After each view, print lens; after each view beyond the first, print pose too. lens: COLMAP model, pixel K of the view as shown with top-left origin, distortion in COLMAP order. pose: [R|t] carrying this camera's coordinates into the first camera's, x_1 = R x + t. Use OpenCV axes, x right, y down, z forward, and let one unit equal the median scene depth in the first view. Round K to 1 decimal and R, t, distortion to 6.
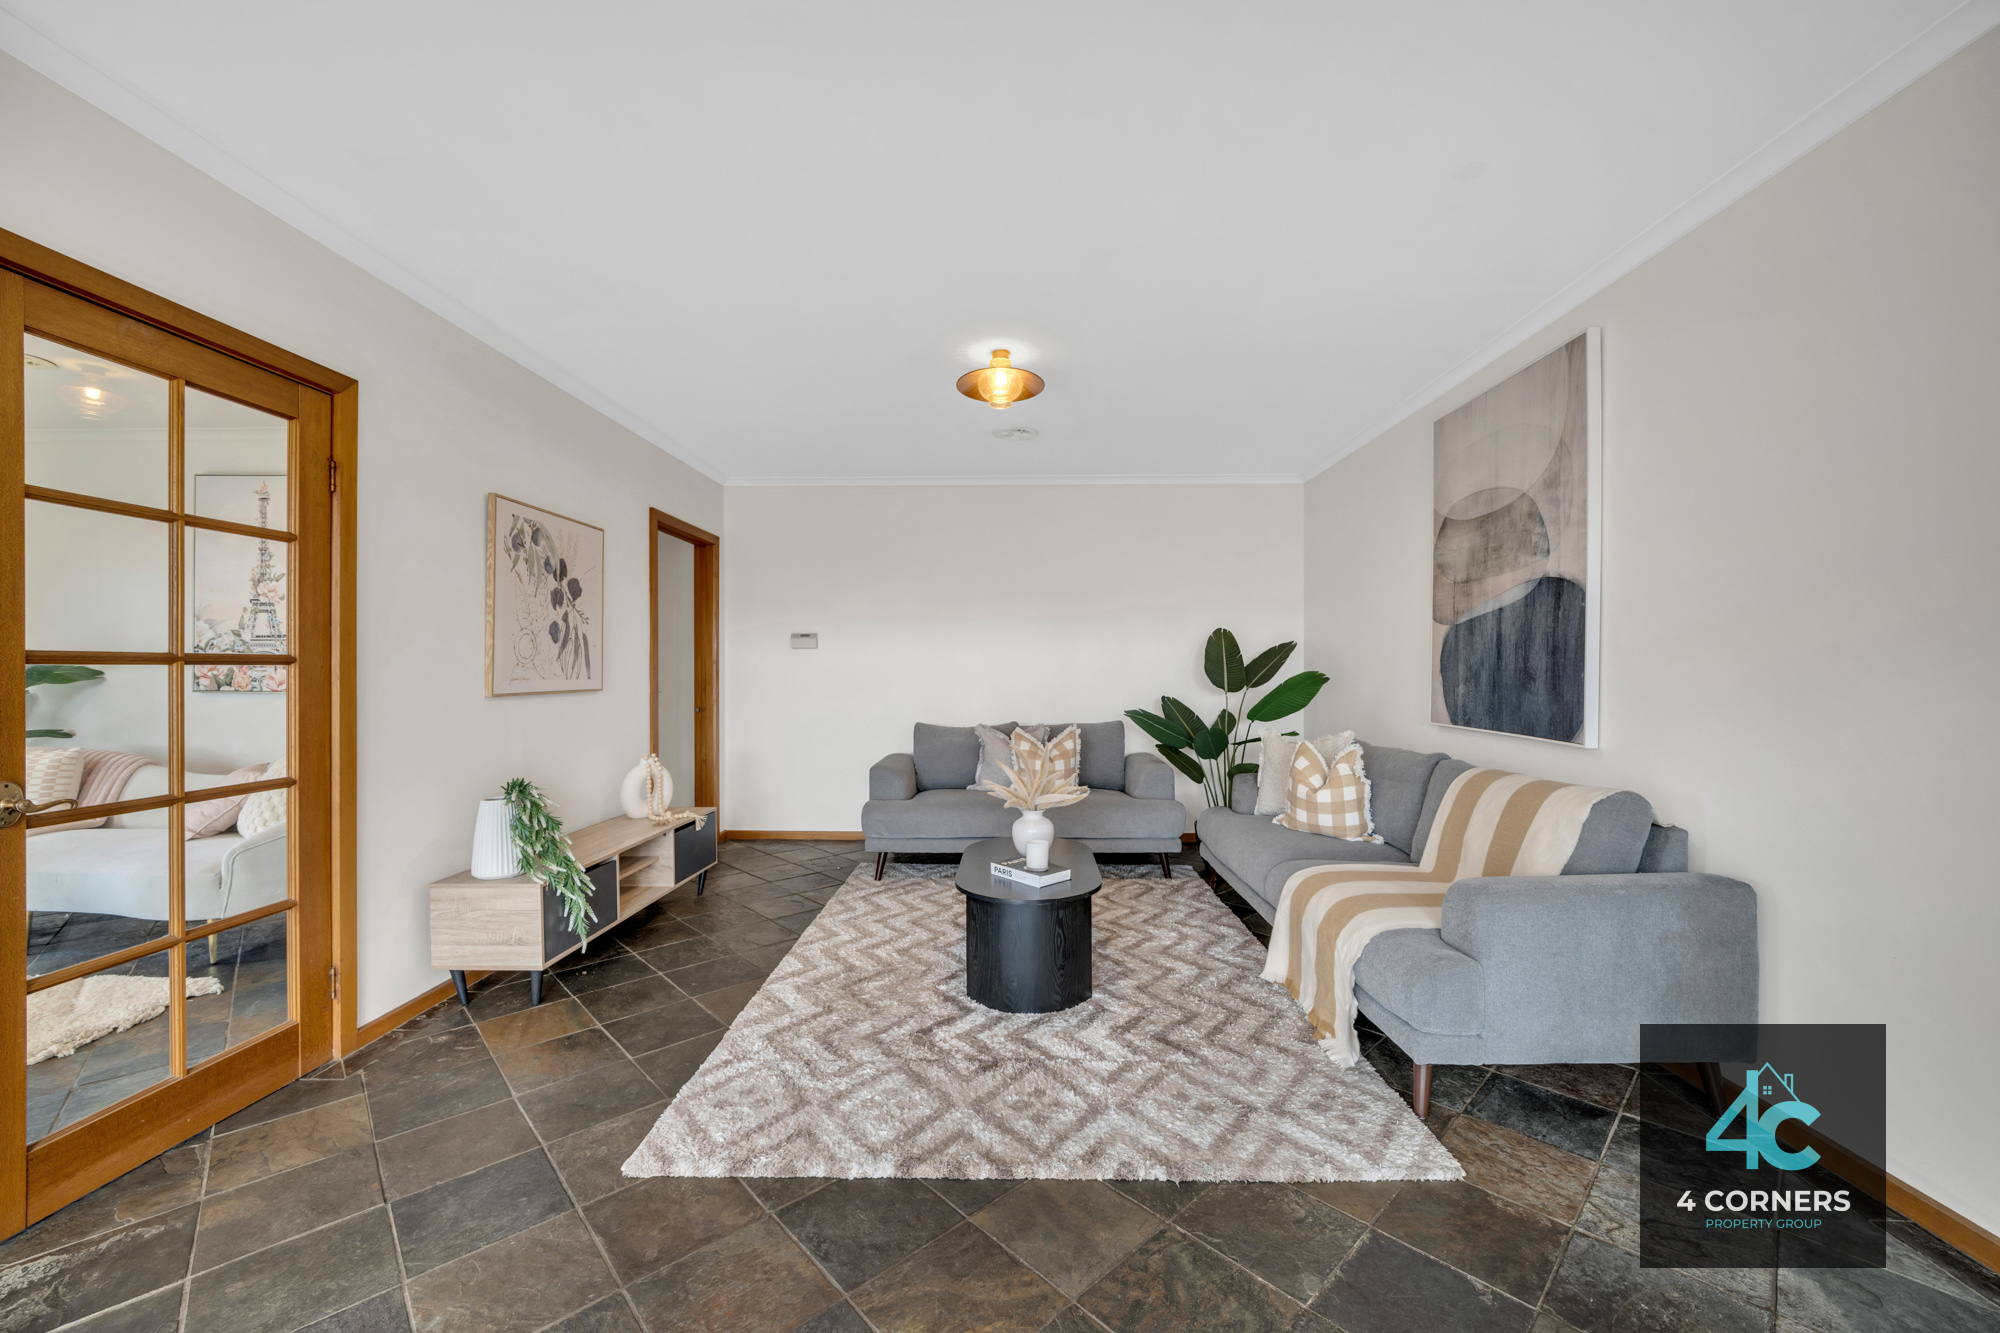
lens RADIAL K [[775.2, 0, 1005.9], [0, 775.2, 671.9], [0, 0, 1]] dist [-0.016863, 0.004481]
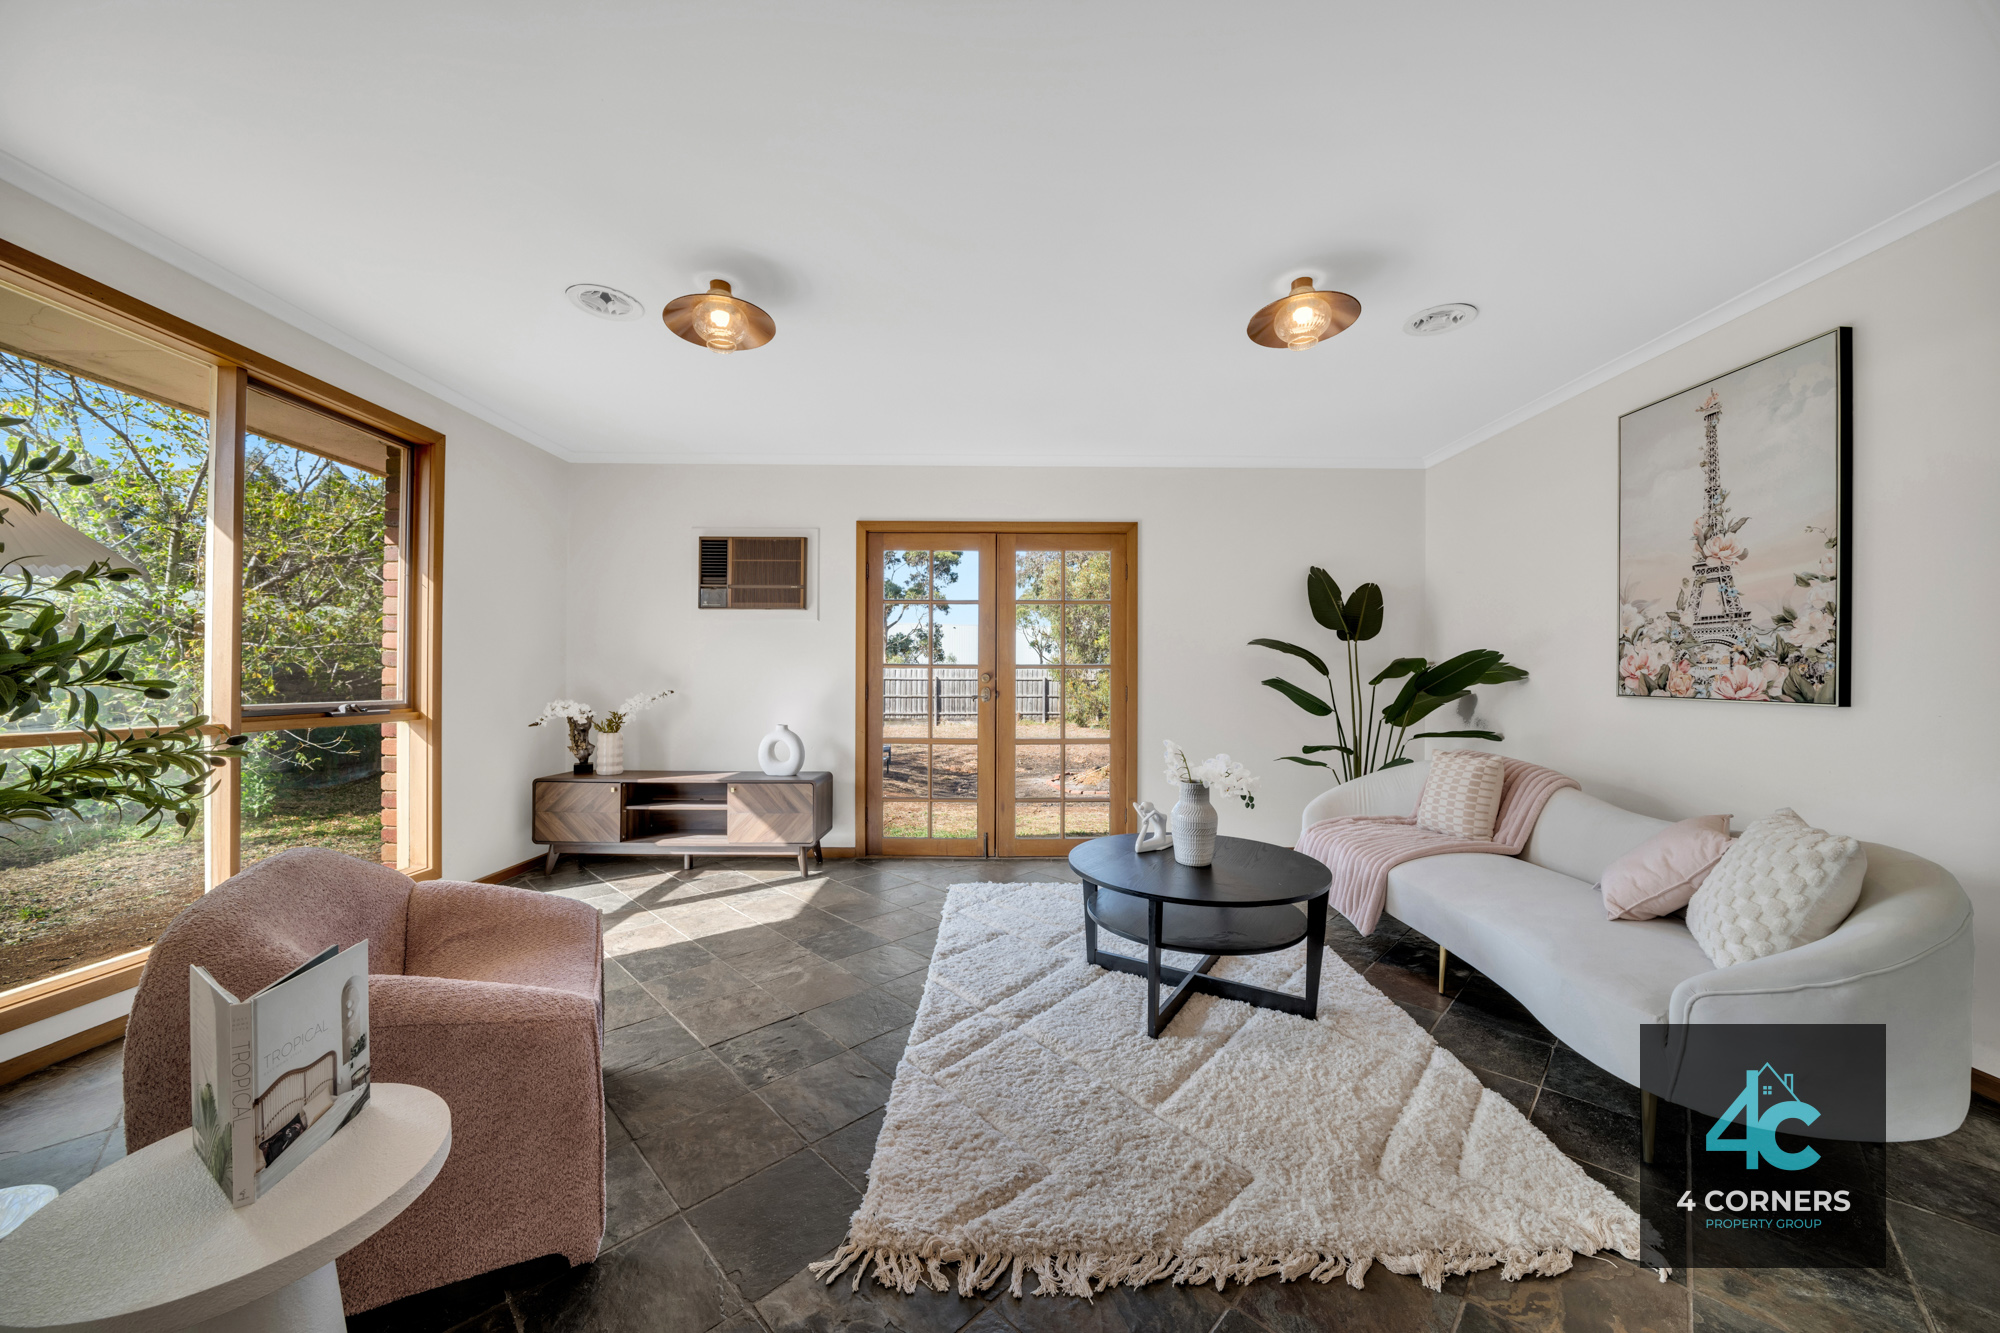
lens RADIAL K [[702.6, 0, 999.1], [0, 702.6, 674.6], [0, 0, 1]] dist [-0.020496, -0.000026]
pose [[0.034622, -0.003585, -0.999394, -0.544908], [-0.009080, 0.999951, -0.003902, 0.017318], [0.999359, 0.009210, 0.034587, 0.494594]]
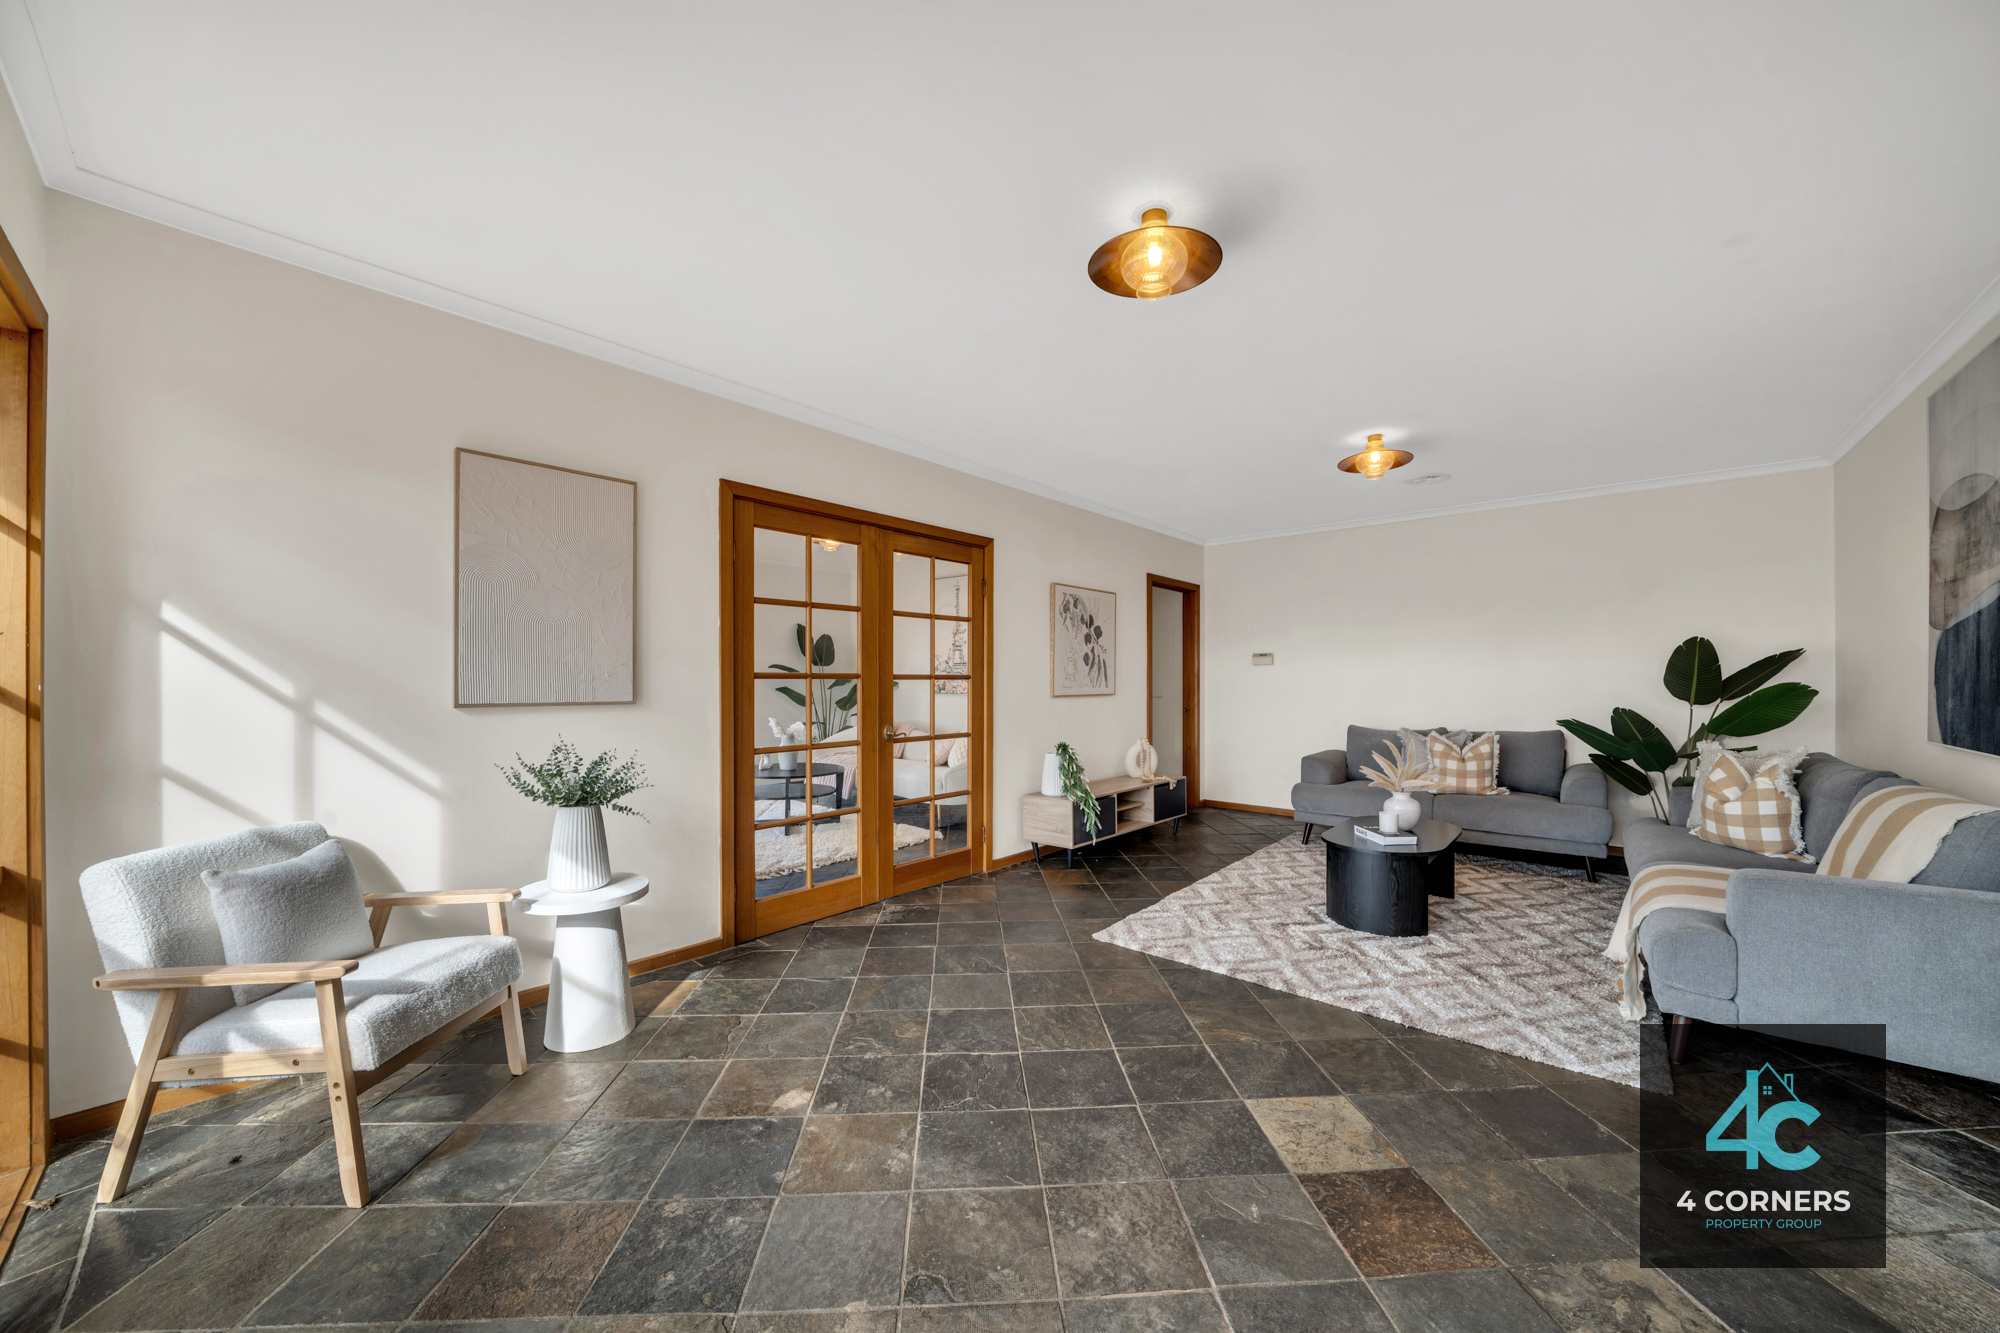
lens RADIAL K [[702.6, 0, 999.1], [0, 702.6, 674.6], [0, 0, 1]] dist [-0.020496, -0.000026]
pose [[0.760728, -0.007058, -0.649033, 0.294919], [-0.001238, 0.999923, -0.012325, 0.000688], [0.649070, 0.010180, 0.760661, -0.319286]]
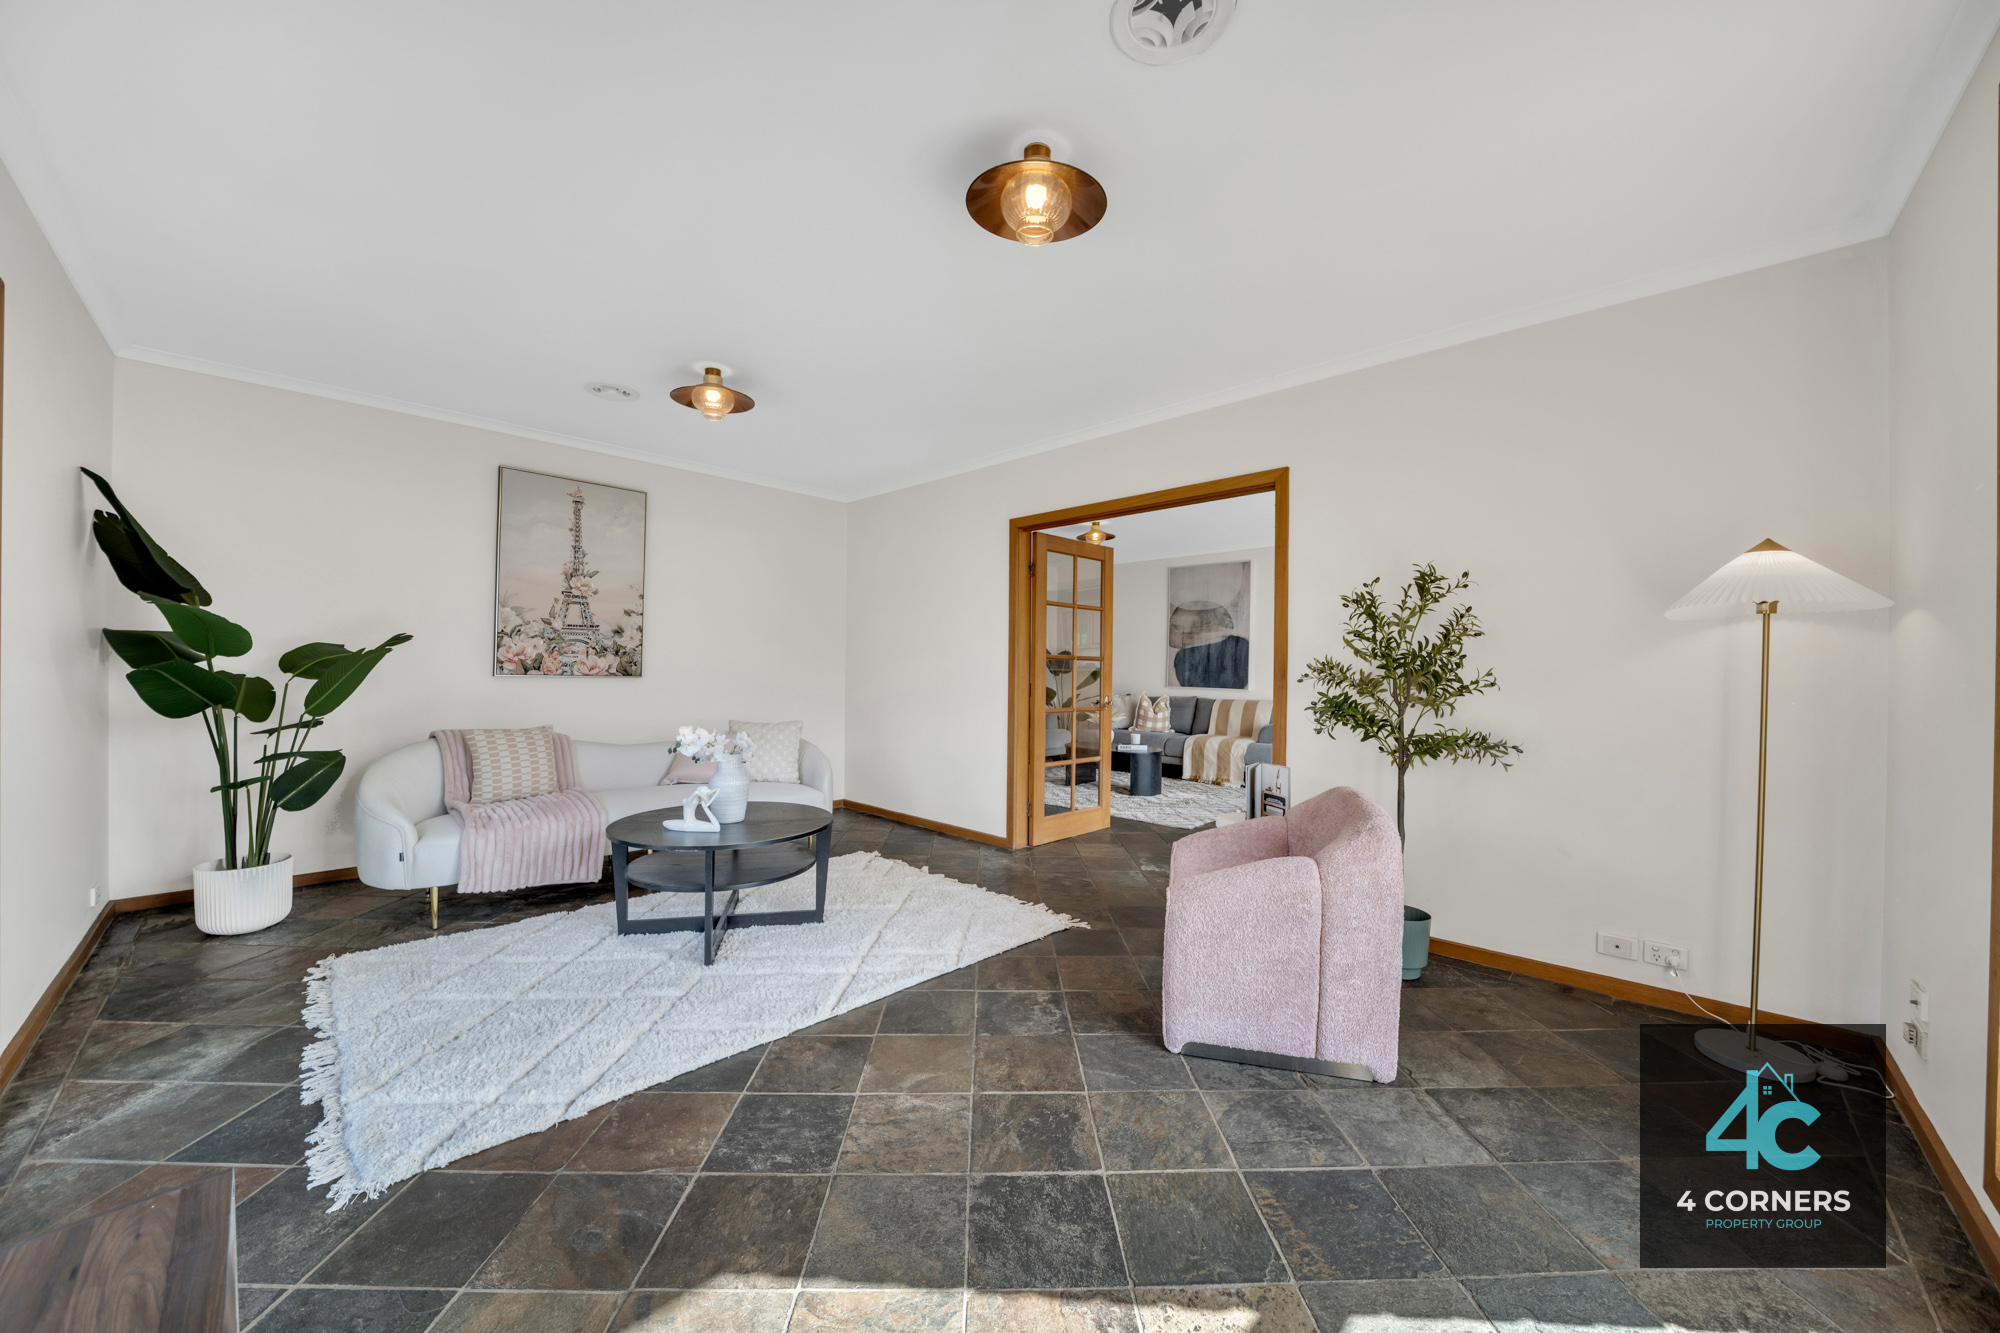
lens RADIAL K [[702.6, 0, 999.1], [0, 702.6, 674.6], [0, 0, 1]] dist [-0.020496, -0.000026]
pose [[0.677986, 0.000377, 0.735075, -1.837026], [-0.007093, 0.999957, 0.006029, 0.019923], [-0.735041, -0.009302, 0.677959, -0.194994]]
